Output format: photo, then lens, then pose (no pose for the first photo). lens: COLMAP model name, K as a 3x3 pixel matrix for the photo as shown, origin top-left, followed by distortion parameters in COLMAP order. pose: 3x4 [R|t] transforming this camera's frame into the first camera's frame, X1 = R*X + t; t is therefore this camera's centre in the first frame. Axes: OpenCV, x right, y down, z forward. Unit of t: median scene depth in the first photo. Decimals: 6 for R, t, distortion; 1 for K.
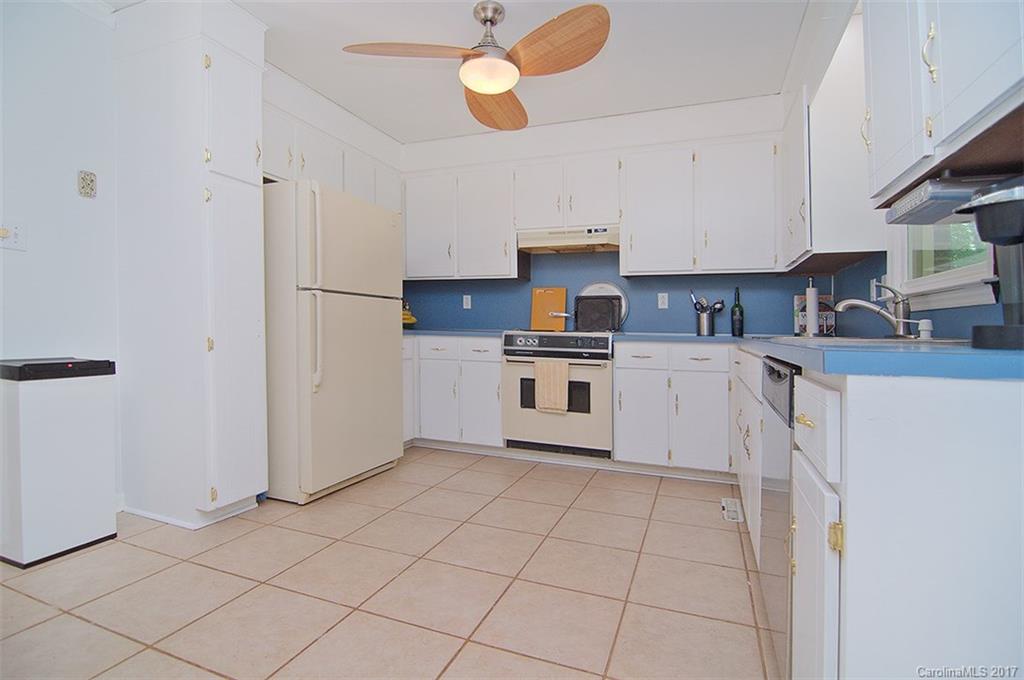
lens RADIAL K [[497.4, 0, 510.2], [0, 497.4, 333.9], [0, 0, 1]] dist [-0.007561, -0.011725]
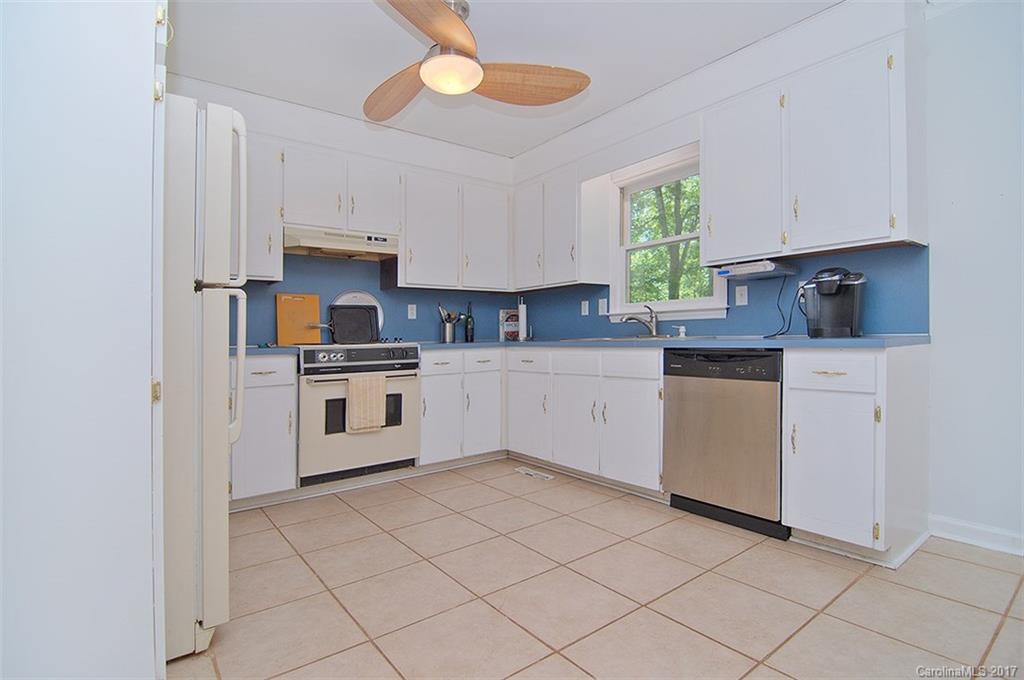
lens RADIAL K [[497.4, 0, 510.2], [0, 497.4, 333.9], [0, 0, 1]] dist [-0.007561, -0.011725]
pose [[0.521332, -0.022480, 0.853058, -0.550299], [0.038199, 0.999266, 0.002989, -0.015213], [-0.852498, 0.031027, 0.521808, 0.286376]]
